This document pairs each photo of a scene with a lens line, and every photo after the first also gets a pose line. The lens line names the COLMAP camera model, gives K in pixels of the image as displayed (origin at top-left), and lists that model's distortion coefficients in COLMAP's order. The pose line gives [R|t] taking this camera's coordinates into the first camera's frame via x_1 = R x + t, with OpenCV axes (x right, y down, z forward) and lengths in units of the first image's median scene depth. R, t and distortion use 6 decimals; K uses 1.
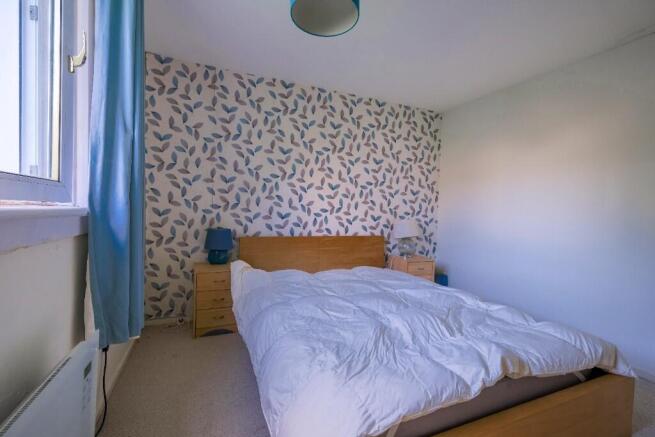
lens RADIAL K [[325.3, 0, 341.1], [0, 325.3, 223.2], [0, 0, 1]] dist [0.031360, -0.007125]
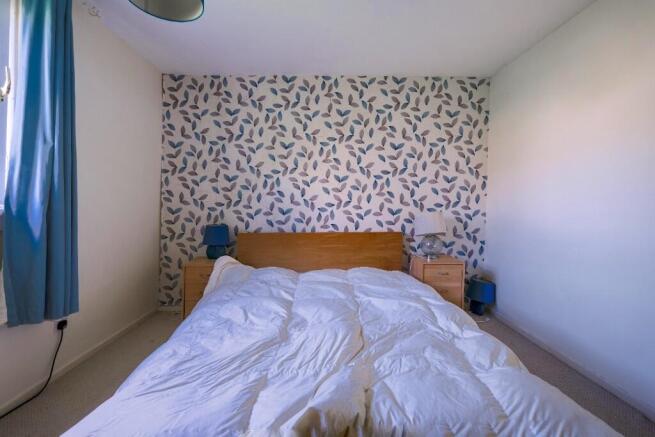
lens RADIAL K [[325.3, 0, 325.9], [0, 325.3, 211.9], [0, 0, 1]] dist [0.031360, -0.007125]
pose [[0.914034, -0.023714, -0.404943, 0.300101], [0.013809, 0.999530, -0.027363, 0.006137], [0.405402, 0.019419, 0.913932, 0.138301]]
